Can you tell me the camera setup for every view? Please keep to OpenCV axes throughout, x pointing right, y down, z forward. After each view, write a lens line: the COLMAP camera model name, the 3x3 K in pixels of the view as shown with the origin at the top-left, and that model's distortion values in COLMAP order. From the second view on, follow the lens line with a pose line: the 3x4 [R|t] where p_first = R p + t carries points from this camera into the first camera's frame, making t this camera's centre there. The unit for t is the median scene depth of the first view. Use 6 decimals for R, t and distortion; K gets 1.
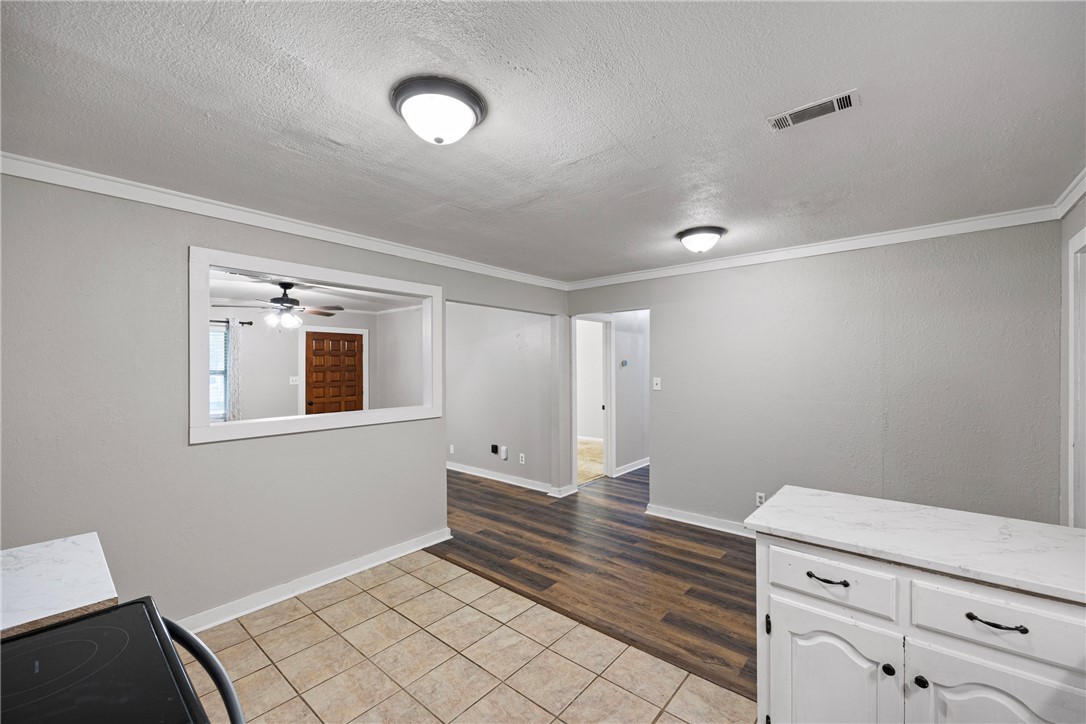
lens RADIAL K [[441.9, 0, 544.0], [0, 441.9, 367.5], [0, 0, 1]] dist [-0.000299, 0.000029]
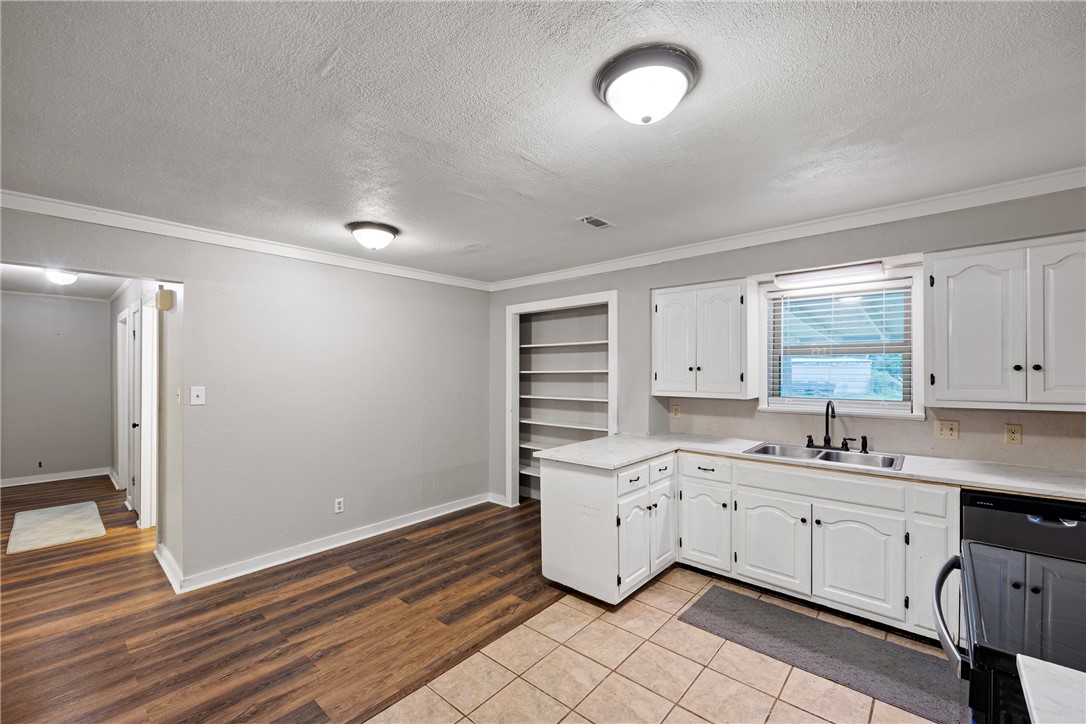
lens RADIAL K [[441.9, 0, 548.5], [0, 441.9, 363.0], [0, 0, 1]] dist [-0.000299, 0.000029]
pose [[0.006627, 0.021798, 0.999740, -0.580399], [0.003930, 0.999754, -0.021825, 0.002064], [-0.999970, 0.004074, 0.006539, 0.594722]]
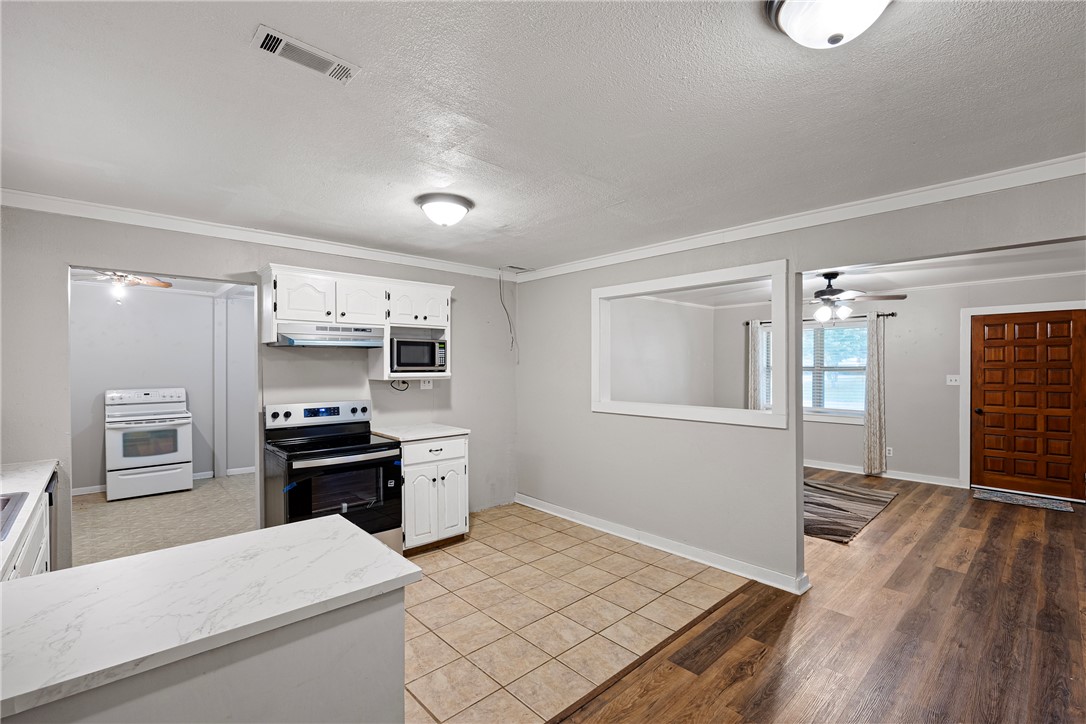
lens RADIAL K [[477.8, 0, 546.4], [0, 477.8, 368.0], [0, 0, 1]] dist [-0.011682, 0.000080]
pose [[-0.115378, 0.012462, -0.993243, 0.726809], [0.000333, 0.999922, 0.012507, -0.005076], [0.993322, 0.001112, -0.115373, 0.780381]]
